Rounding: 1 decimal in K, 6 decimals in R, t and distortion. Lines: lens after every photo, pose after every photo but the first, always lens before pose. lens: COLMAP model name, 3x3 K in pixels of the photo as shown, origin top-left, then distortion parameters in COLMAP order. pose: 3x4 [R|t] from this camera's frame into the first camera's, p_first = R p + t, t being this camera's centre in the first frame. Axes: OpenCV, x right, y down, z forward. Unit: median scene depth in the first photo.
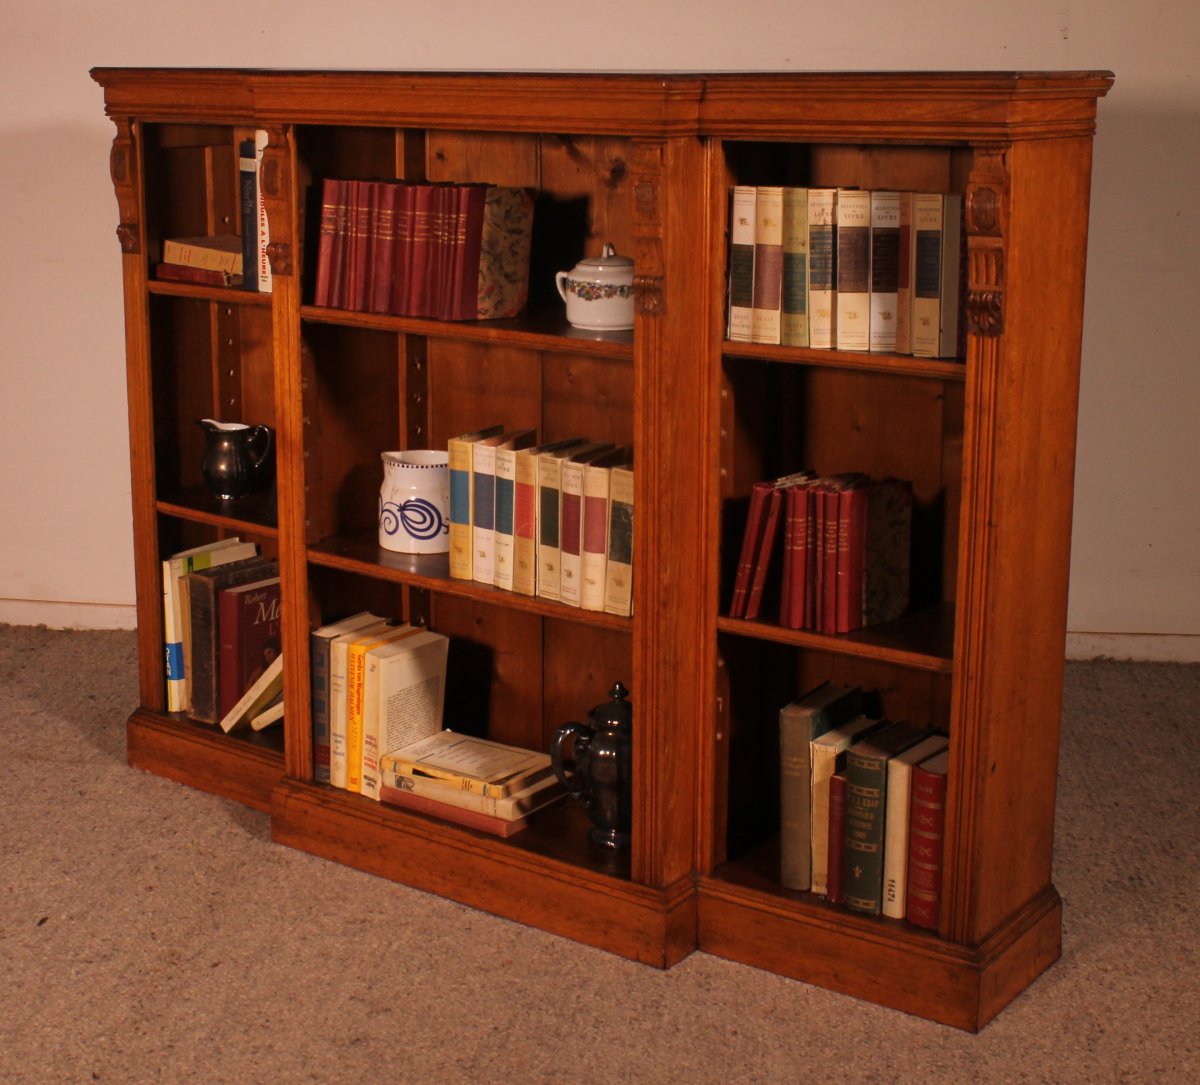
lens RADIAL K [[1916.6, 0, 596.4], [0, 1916.6, 447.8], [0, 0, 1]] dist [-0.170428, 0.145215]
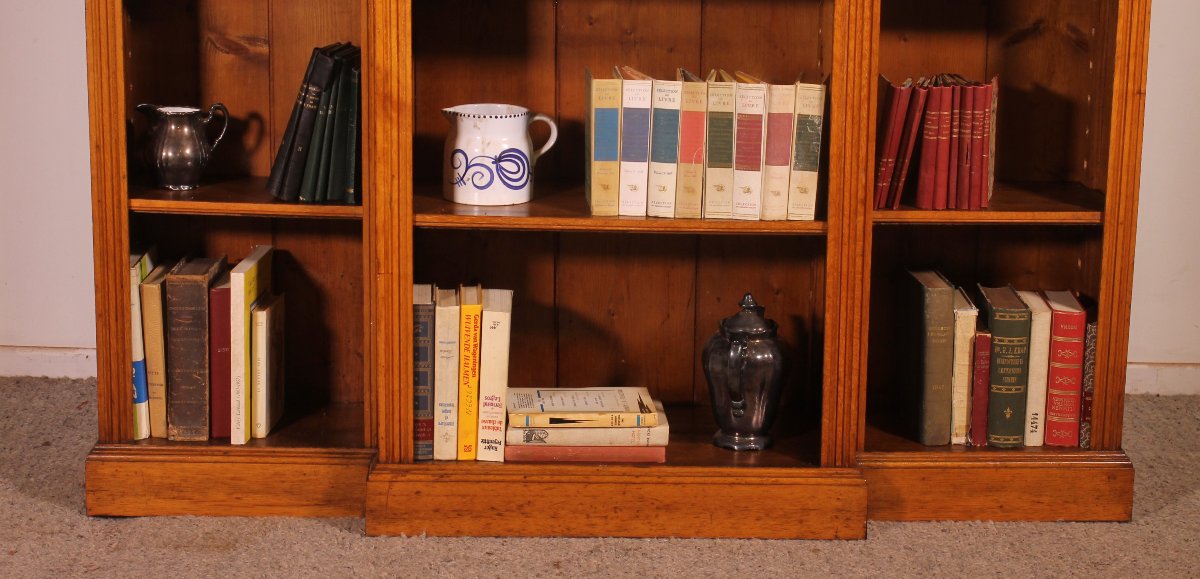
lens RADIAL K [[2141.1, 0, 602.7], [0, 2141.1, 205.6], [0, 0, 1]] dist [-0.040076, 0.207553]
pose [[0.794322, -0.112746, 0.596943, -0.770455], [0.106117, 0.993271, 0.046397, 0.010102], [-0.598157, 0.026491, 0.800941, 0.091220]]
